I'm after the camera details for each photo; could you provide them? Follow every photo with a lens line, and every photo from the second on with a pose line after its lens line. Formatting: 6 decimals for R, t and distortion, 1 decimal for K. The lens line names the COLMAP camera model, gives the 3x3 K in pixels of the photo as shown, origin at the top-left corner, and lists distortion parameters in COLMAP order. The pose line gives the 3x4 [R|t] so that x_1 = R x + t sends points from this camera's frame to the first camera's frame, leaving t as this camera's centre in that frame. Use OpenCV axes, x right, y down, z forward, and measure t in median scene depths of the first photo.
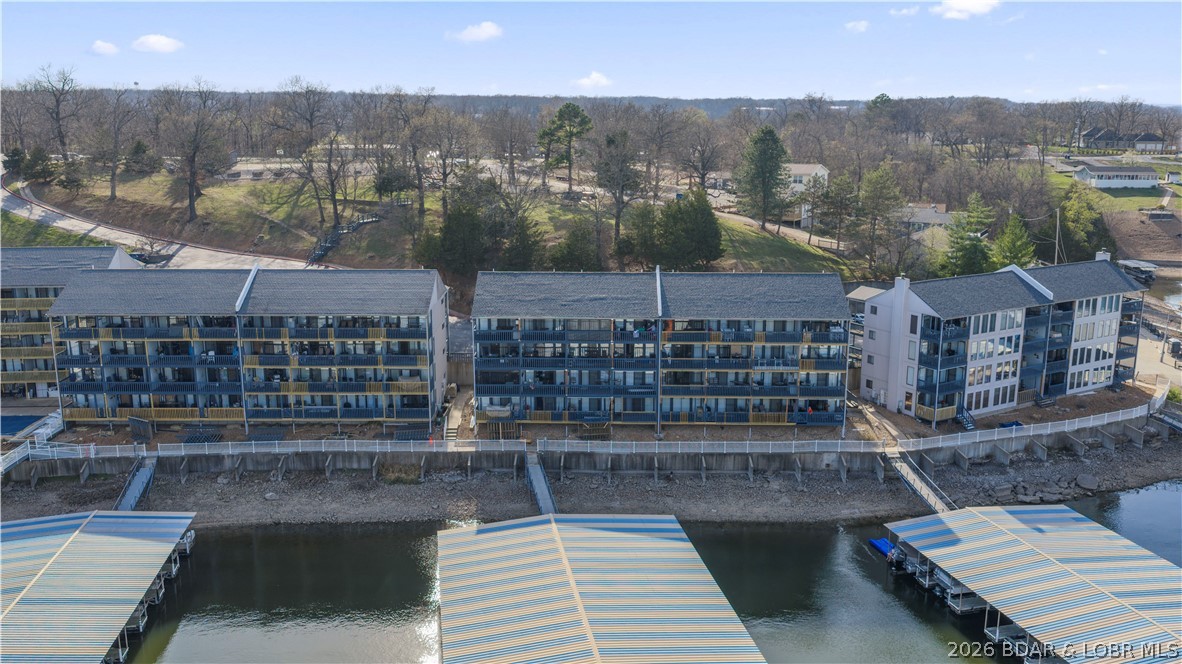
lens RADIAL K [[985.3, 0, 599.8], [0, 985.3, 328.6], [0, 0, 1]] dist [0.027781, -0.062781]
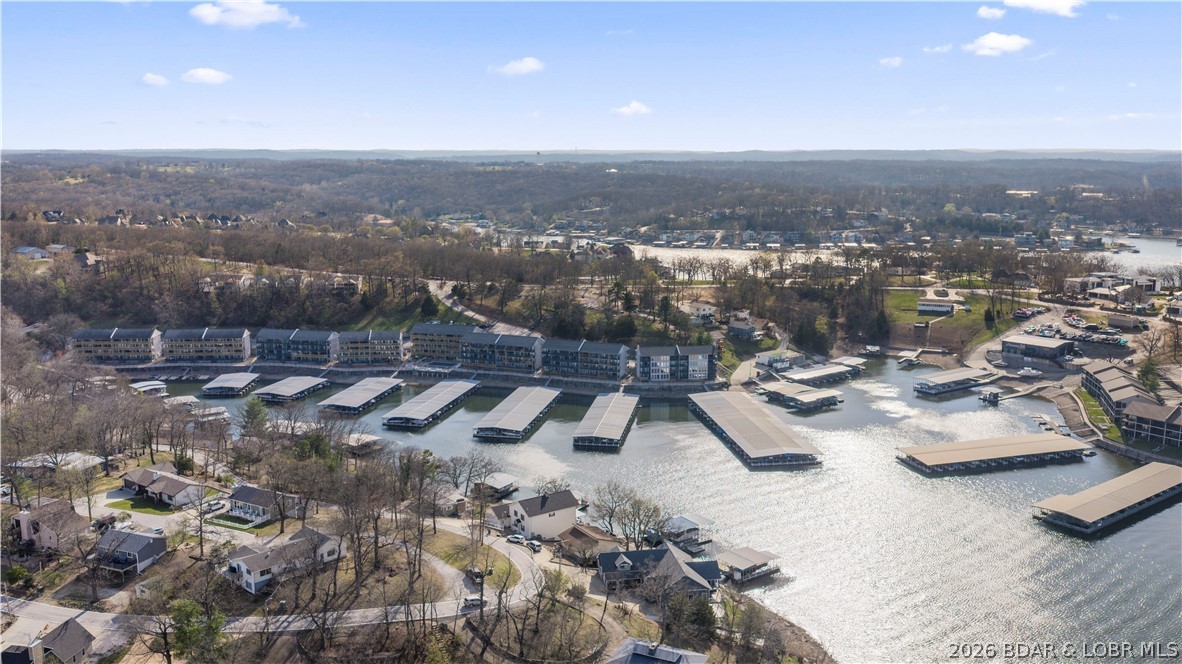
lens RADIAL K [[985.3, 0, 599.8], [0, 985.3, 328.6], [0, 0, 1]] dist [0.027781, -0.062781]
pose [[0.929407, 0.061971, -0.363817, 1.712942], [-0.075460, 0.996884, -0.022965, -0.017320], [0.361261, 0.048798, 0.931187, -3.040621]]
